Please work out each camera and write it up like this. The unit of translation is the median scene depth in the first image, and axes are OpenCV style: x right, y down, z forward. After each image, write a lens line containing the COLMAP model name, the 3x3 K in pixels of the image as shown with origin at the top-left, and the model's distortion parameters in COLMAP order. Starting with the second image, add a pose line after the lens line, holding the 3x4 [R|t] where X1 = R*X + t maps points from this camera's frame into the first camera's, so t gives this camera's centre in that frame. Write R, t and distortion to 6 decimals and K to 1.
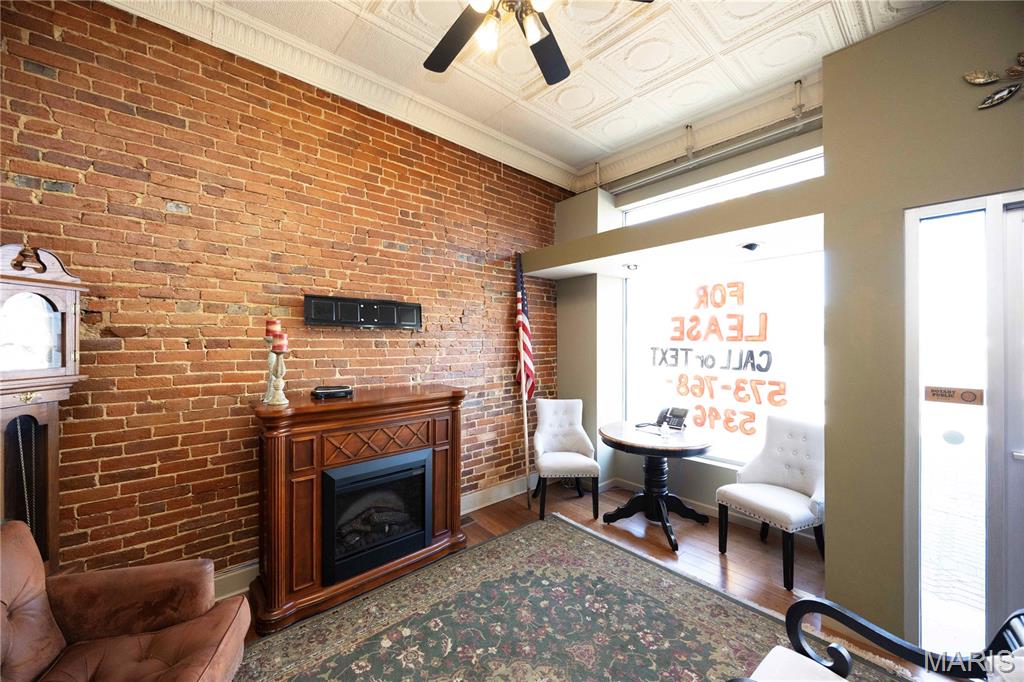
lens RADIAL K [[387.7, 0, 511.9], [0, 387.7, 342.4], [0, 0, 1]] dist [-0.006324, 0.000167]
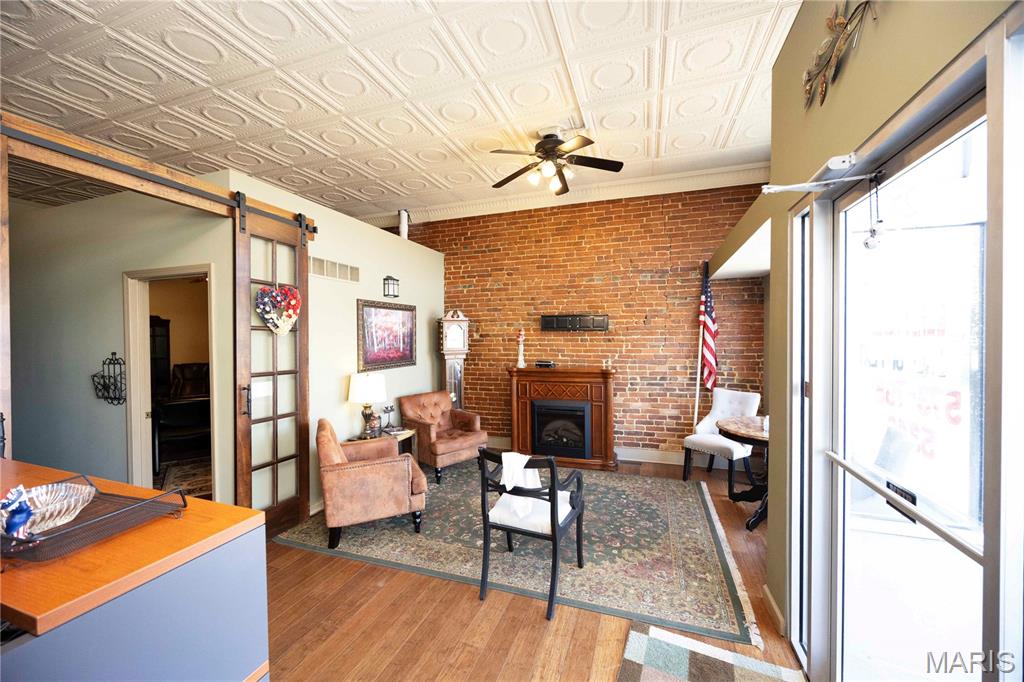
lens RADIAL K [[387.7, 0, 508.3], [0, 387.7, 341.6], [0, 0, 1]] dist [-0.006324, 0.000167]
pose [[0.482343, 0.003721, -0.875974, 0.939327], [0.004520, 0.999967, 0.006737, -0.001614], [0.875971, -0.007209, 0.482311, -0.102010]]
